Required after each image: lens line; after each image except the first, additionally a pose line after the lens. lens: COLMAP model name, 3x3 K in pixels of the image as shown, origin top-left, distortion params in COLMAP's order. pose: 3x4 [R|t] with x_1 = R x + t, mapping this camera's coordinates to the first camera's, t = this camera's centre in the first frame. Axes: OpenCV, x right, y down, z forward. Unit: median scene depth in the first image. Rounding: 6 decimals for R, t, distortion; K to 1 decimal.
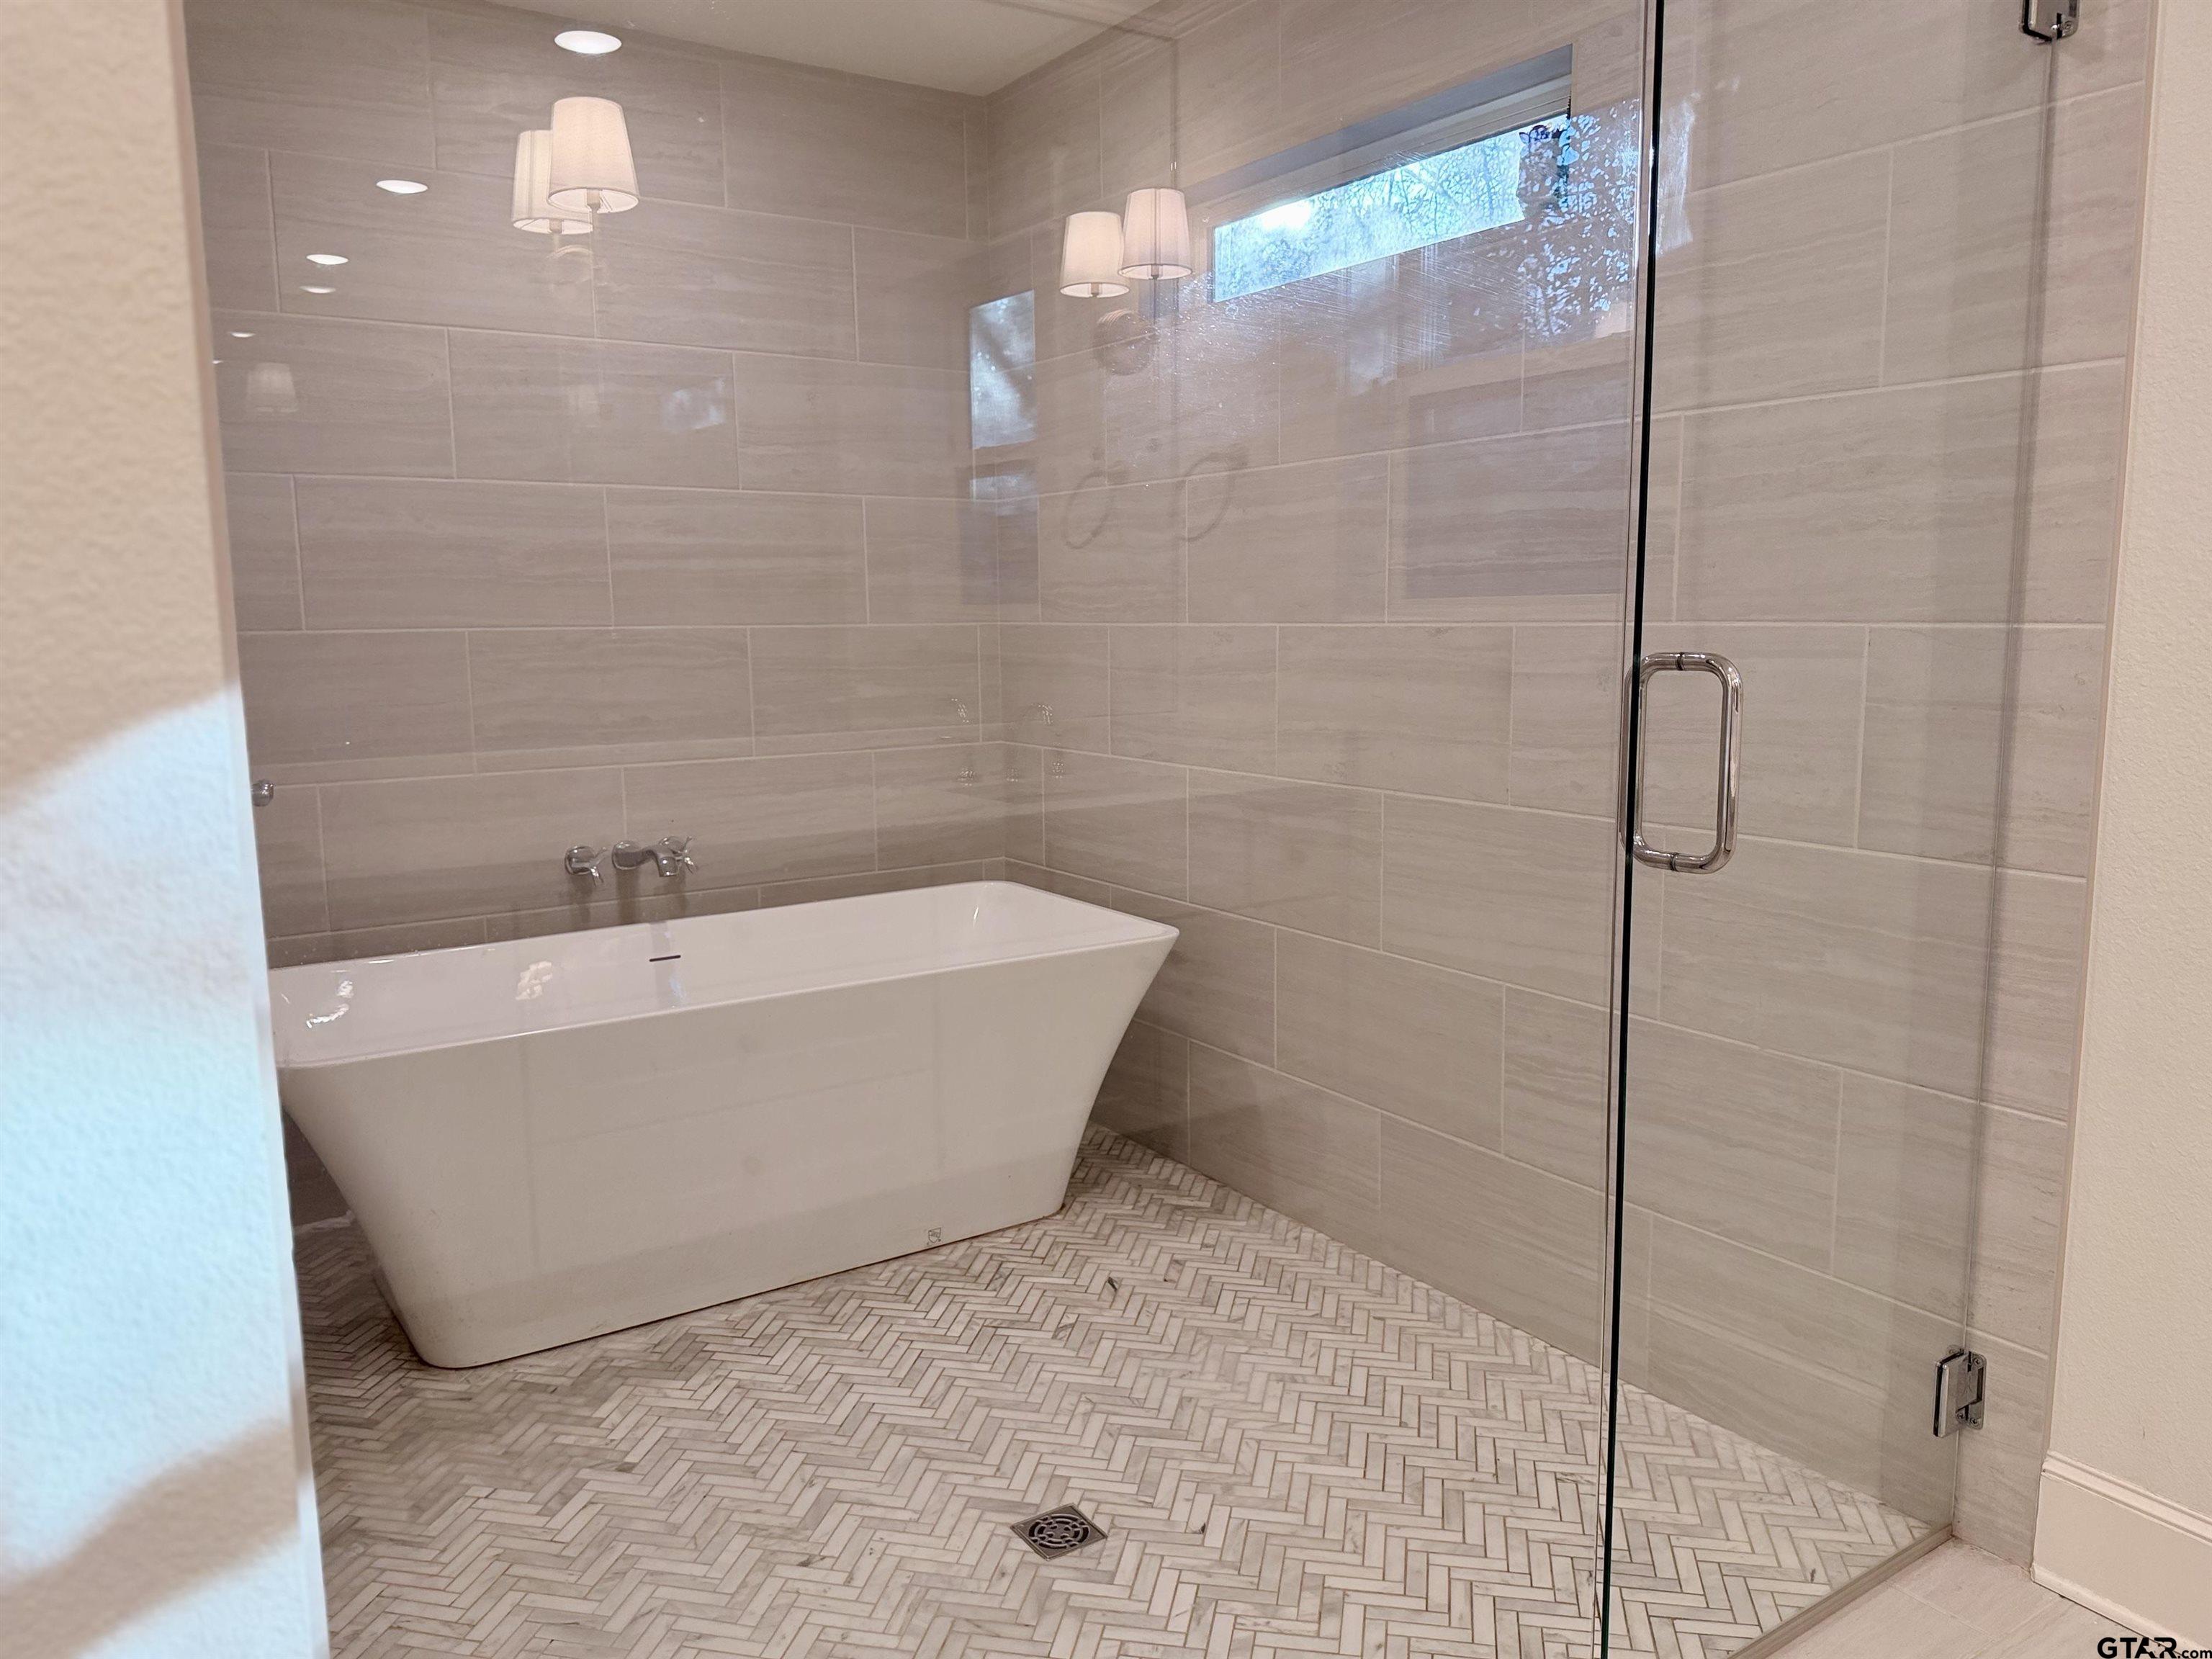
lens RADIAL K [[1610.7, 0, 1110.2], [0, 1610.7, 835.1], [0, 0, 1]] dist [0.127493, -0.238368]
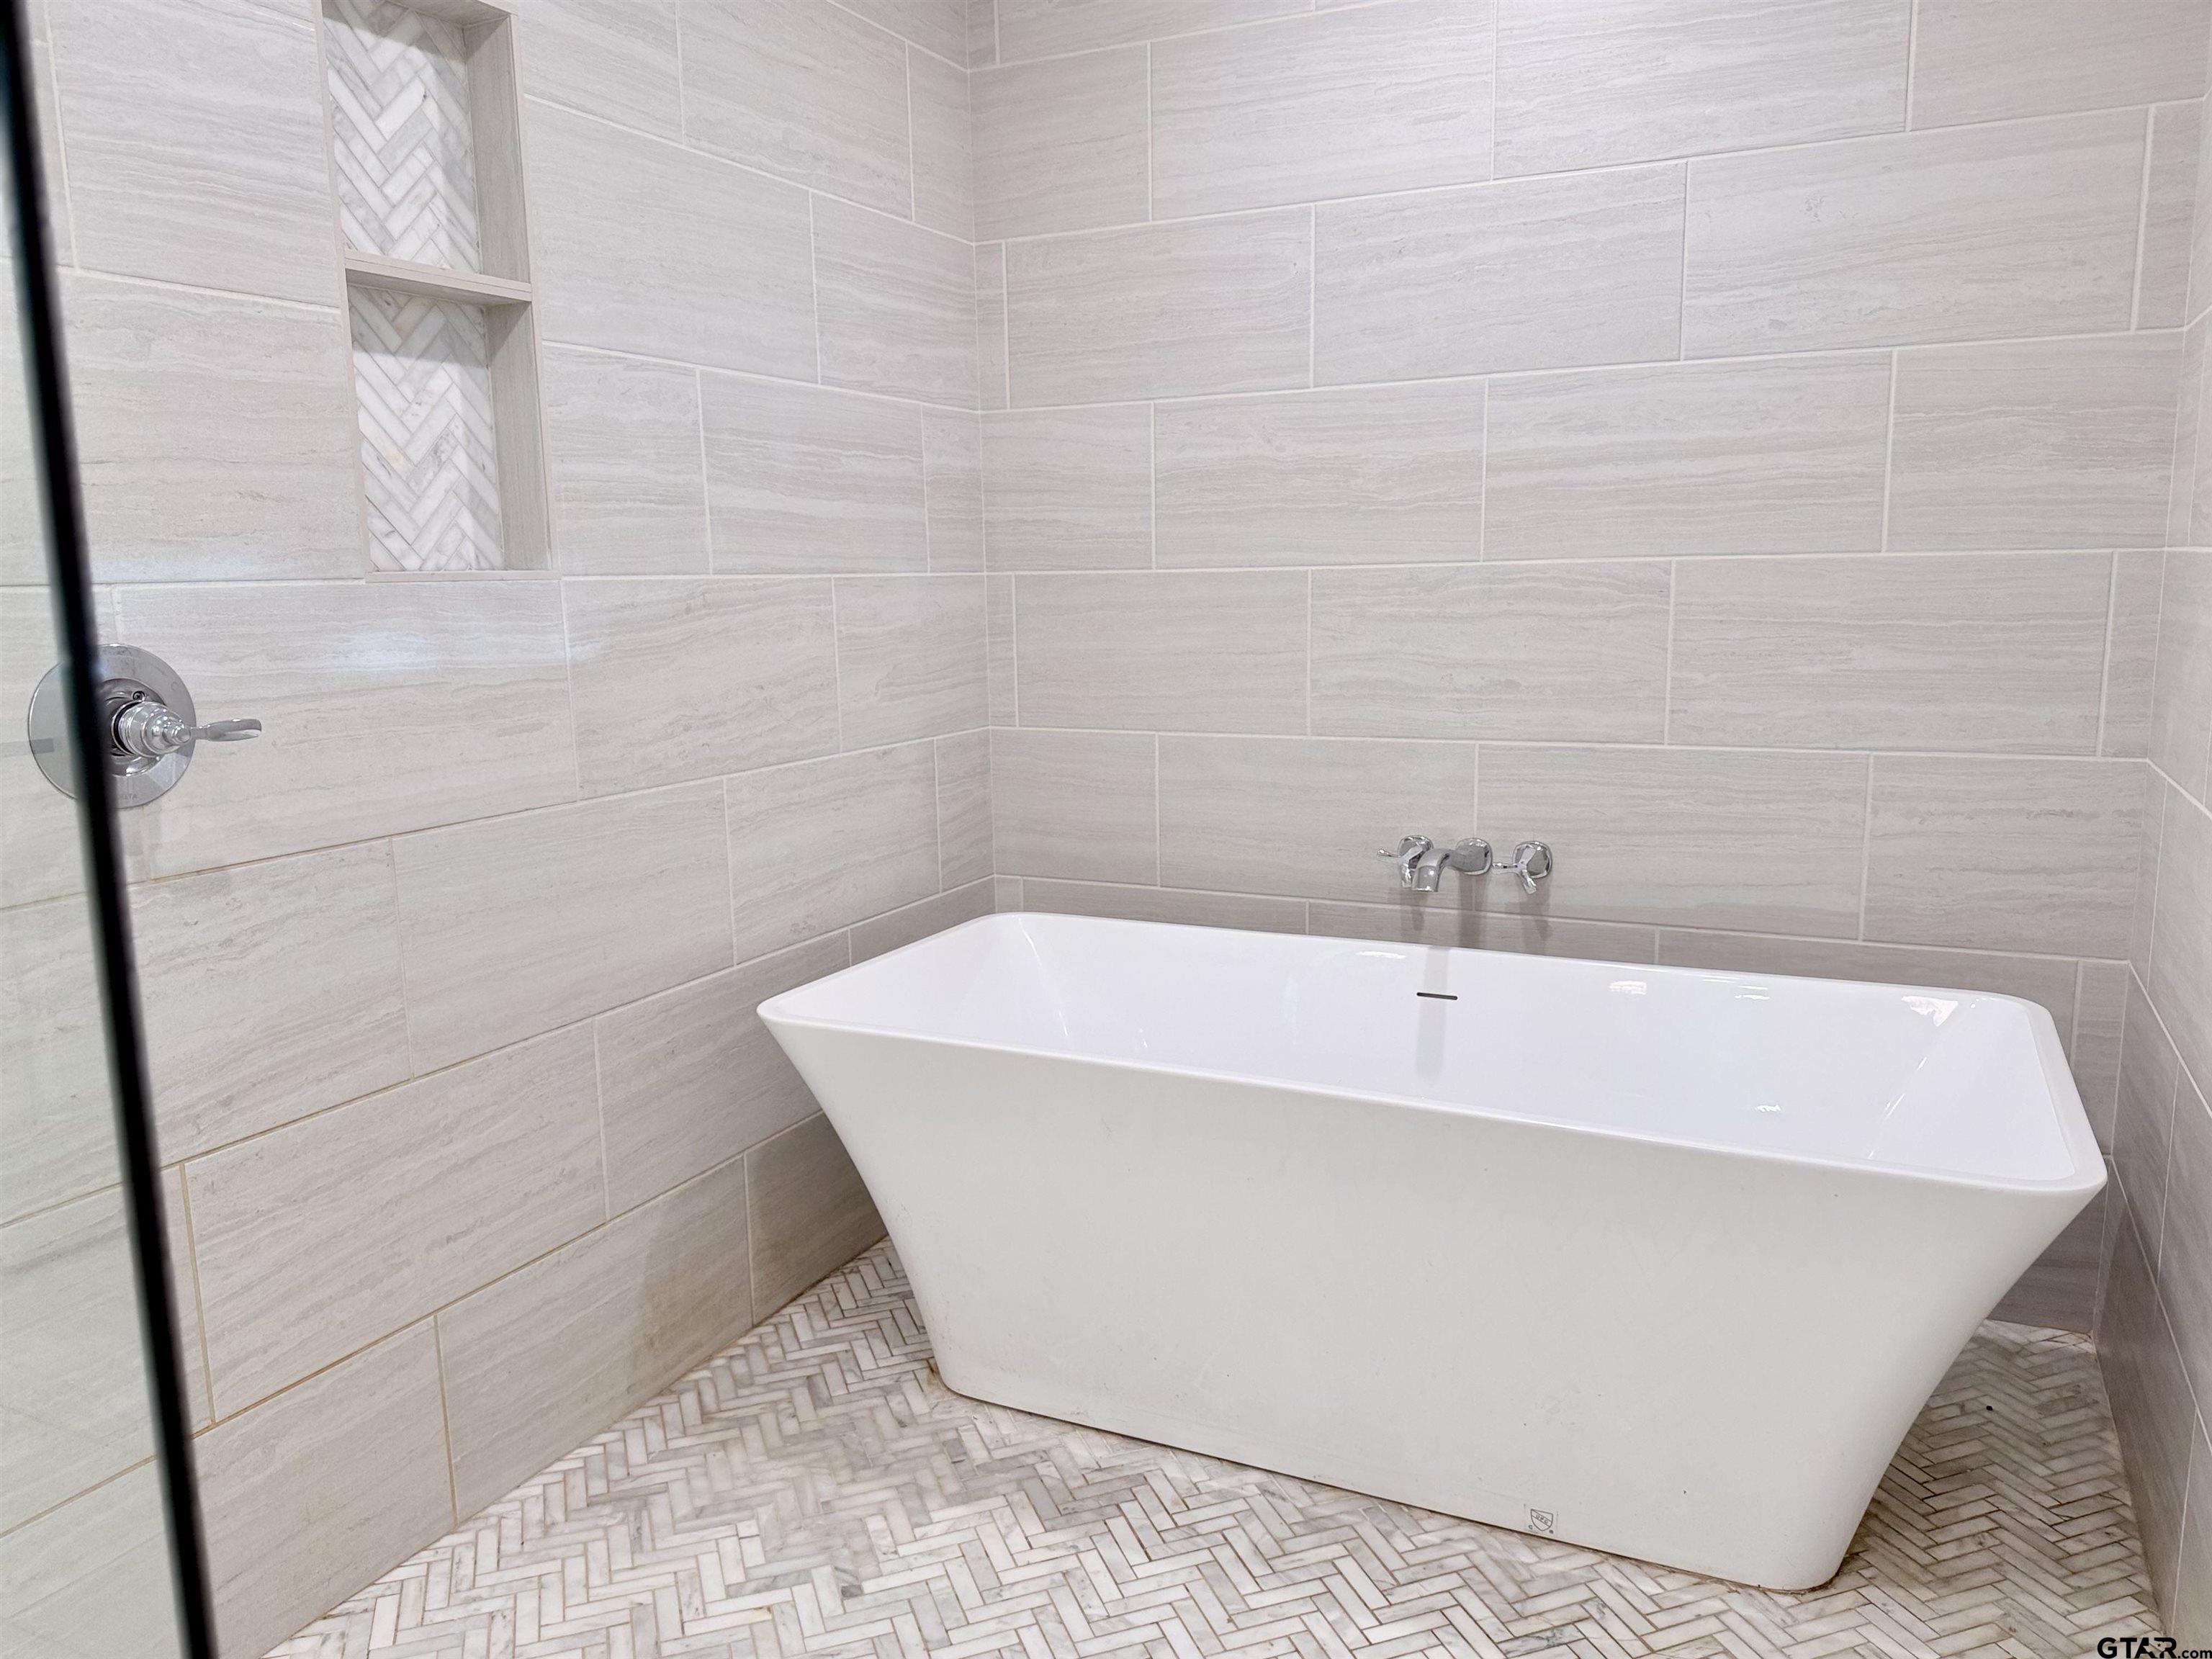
lens RADIAL K [[1610.7, 0, 1110.2], [0, 1610.7, 835.1], [0, 0, 1]] dist [0.127493, -0.238368]
pose [[0.500408, 0.141731, -0.854110, 0.291879], [-0.108734, 0.988987, 0.100407, -0.059723], [0.858935, 0.042626, 0.510308, 0.474396]]
